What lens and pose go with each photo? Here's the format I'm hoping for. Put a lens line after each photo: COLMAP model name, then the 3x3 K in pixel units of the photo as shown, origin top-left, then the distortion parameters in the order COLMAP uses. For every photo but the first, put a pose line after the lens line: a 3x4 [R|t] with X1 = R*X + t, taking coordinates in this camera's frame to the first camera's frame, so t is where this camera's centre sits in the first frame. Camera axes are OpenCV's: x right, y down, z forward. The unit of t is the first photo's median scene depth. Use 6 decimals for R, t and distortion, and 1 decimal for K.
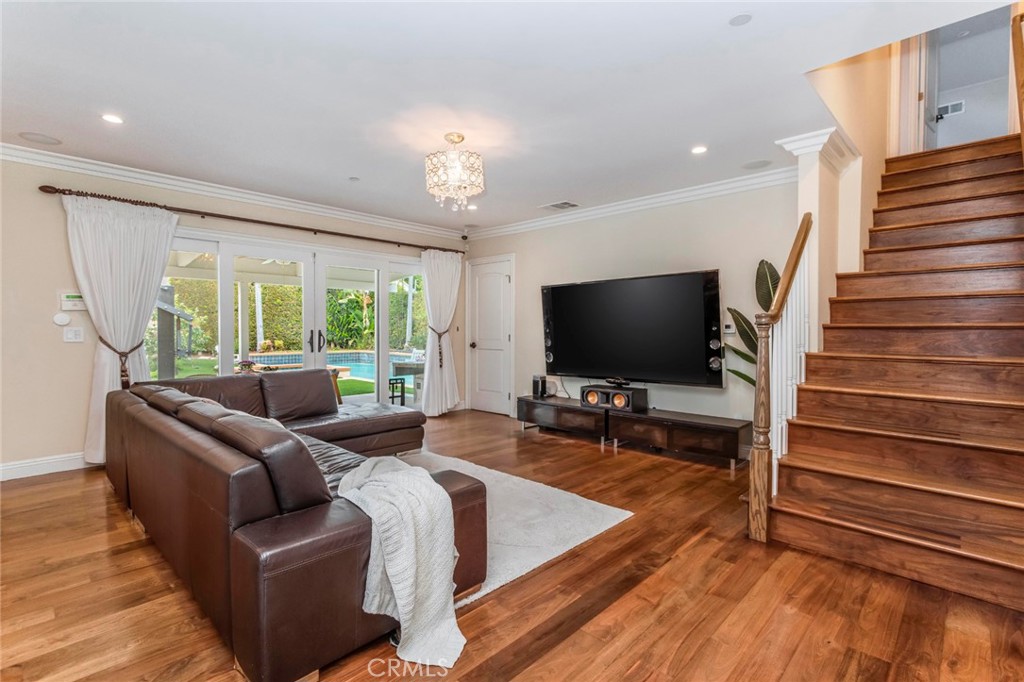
lens RADIAL K [[484.5, 0, 512.1], [0, 484.5, 338.8], [0, 0, 1]] dist [-0.001125, 0.001877]
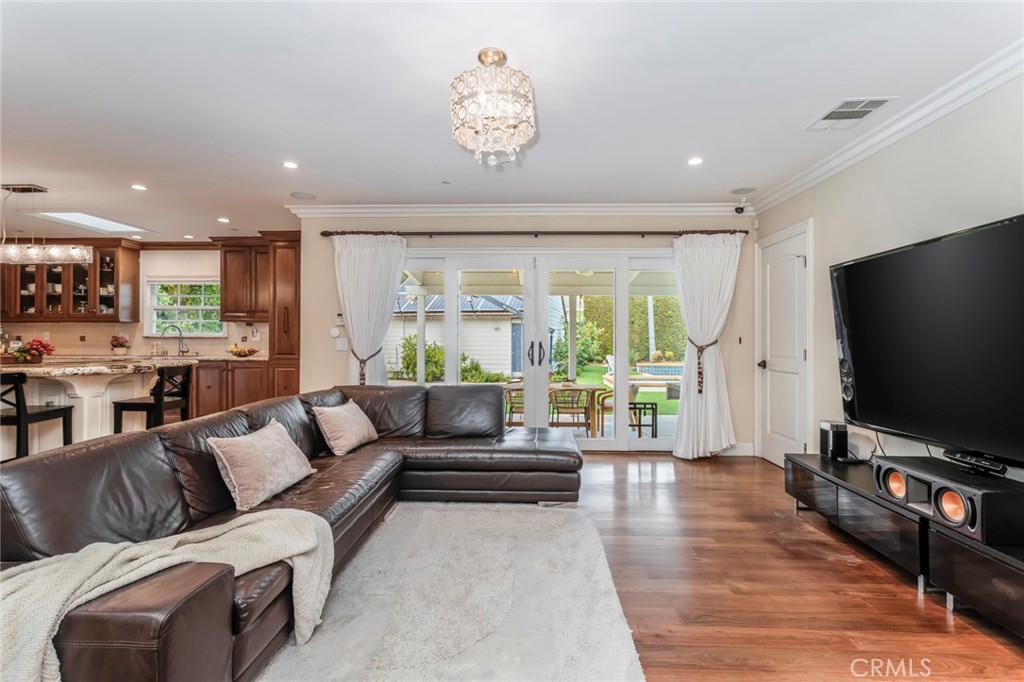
lens RADIAL K [[484.5, 0, 519.4], [0, 484.5, 334.7], [0, 0, 1]] dist [-0.001125, 0.001877]
pose [[0.666021, -0.006854, -0.745901, 0.305050], [-0.016576, 0.999575, -0.023986, -0.009841], [0.745749, 0.028339, 0.665624, 0.438953]]
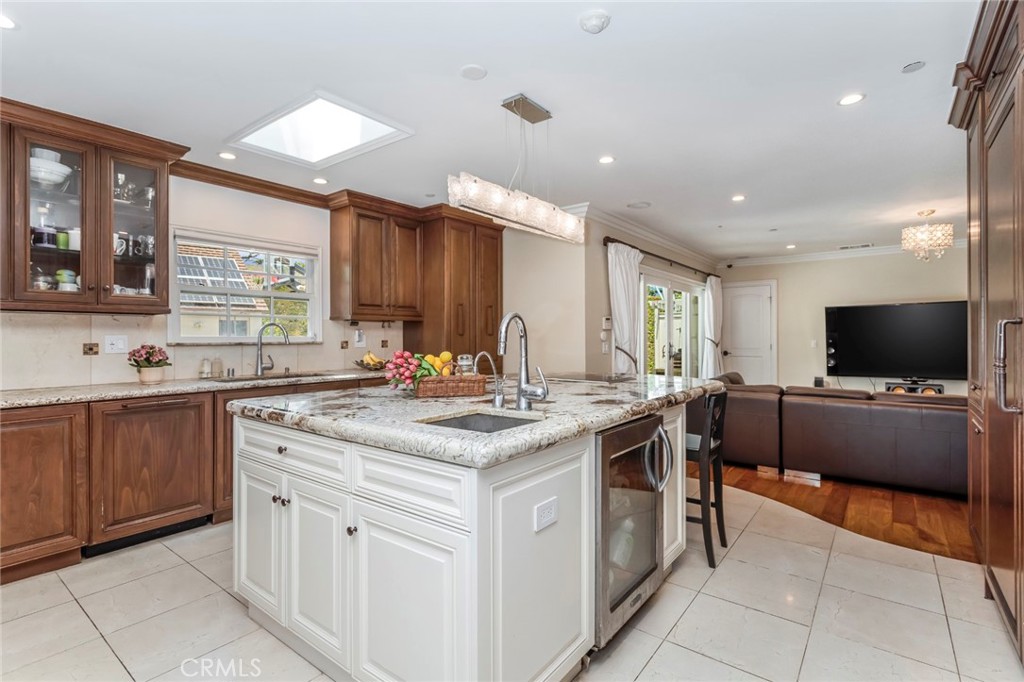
lens RADIAL K [[484.5, 0, 515.6], [0, 484.5, 336.0], [0, 0, 1]] dist [-0.001125, 0.001877]
pose [[0.994778, -0.004236, 0.101971, -1.114837], [0.006242, 0.999793, -0.019368, -0.014724], [-0.101868, 0.019903, 0.994599, -0.241712]]
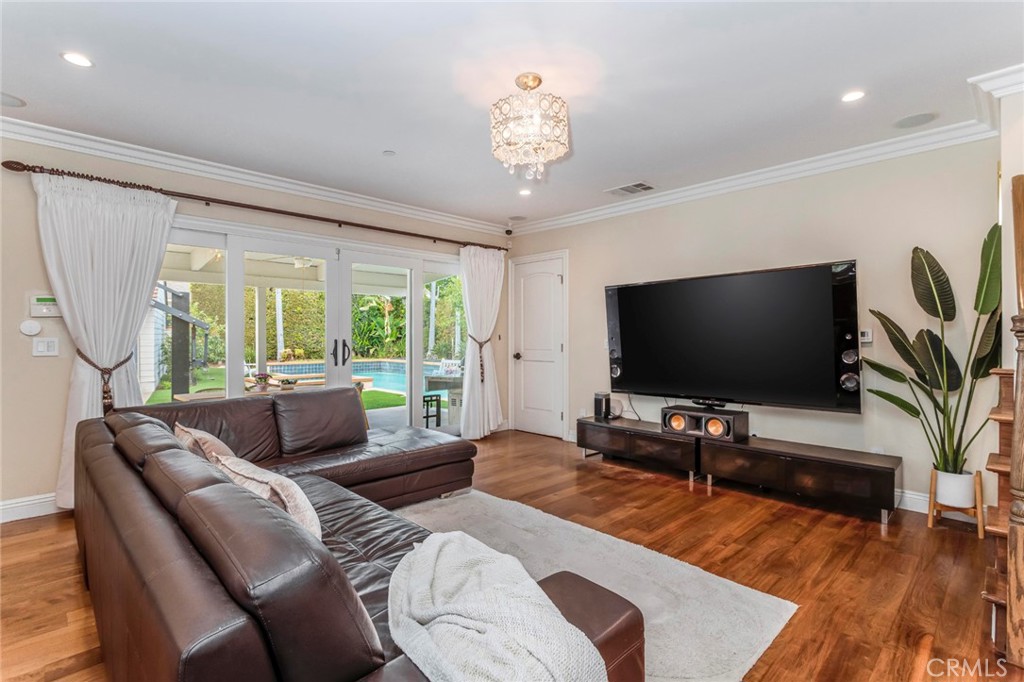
lens RADIAL K [[484.5, 0, 510.2], [0, 484.5, 338.9], [0, 0, 1]] dist [-0.001125, 0.001877]
pose [[0.999229, -0.002834, -0.039157, -0.089781], [0.002237, 0.999881, -0.015294, -0.006801], [0.039196, 0.015195, 0.999116, 0.197682]]
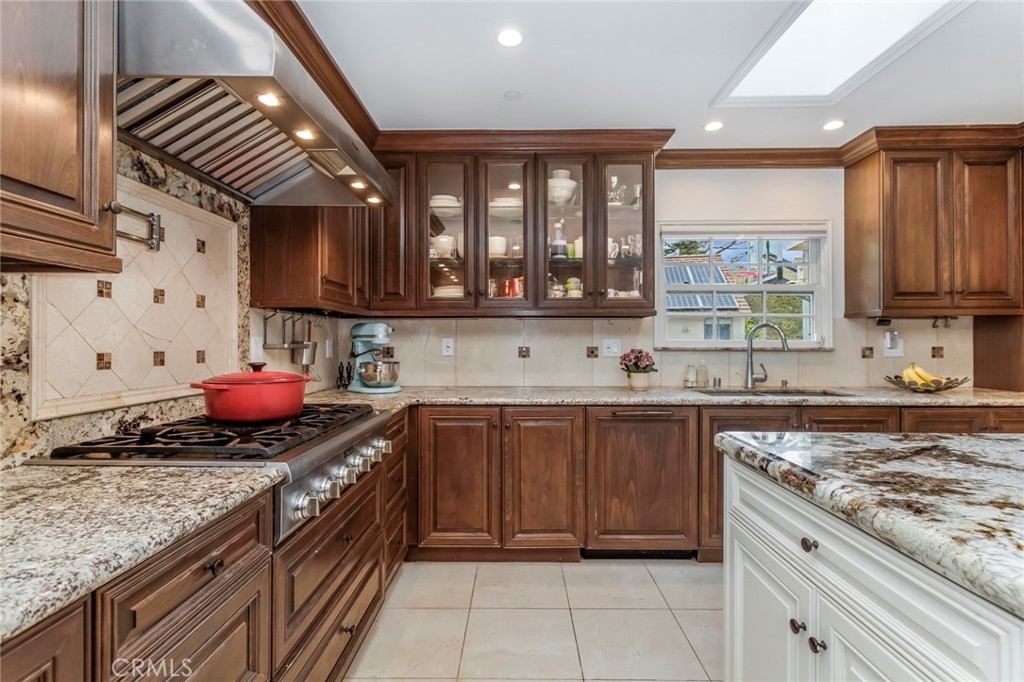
lens RADIAL K [[484.5, 0, 510.4], [0, 484.5, 337.5], [0, 0, 1]] dist [-0.001125, 0.001877]
pose [[0.676690, -0.006125, -0.736243, -1.196687], [-0.013713, 0.999687, -0.020920, -0.018456], [0.736141, 0.024253, 0.676394, -0.072180]]
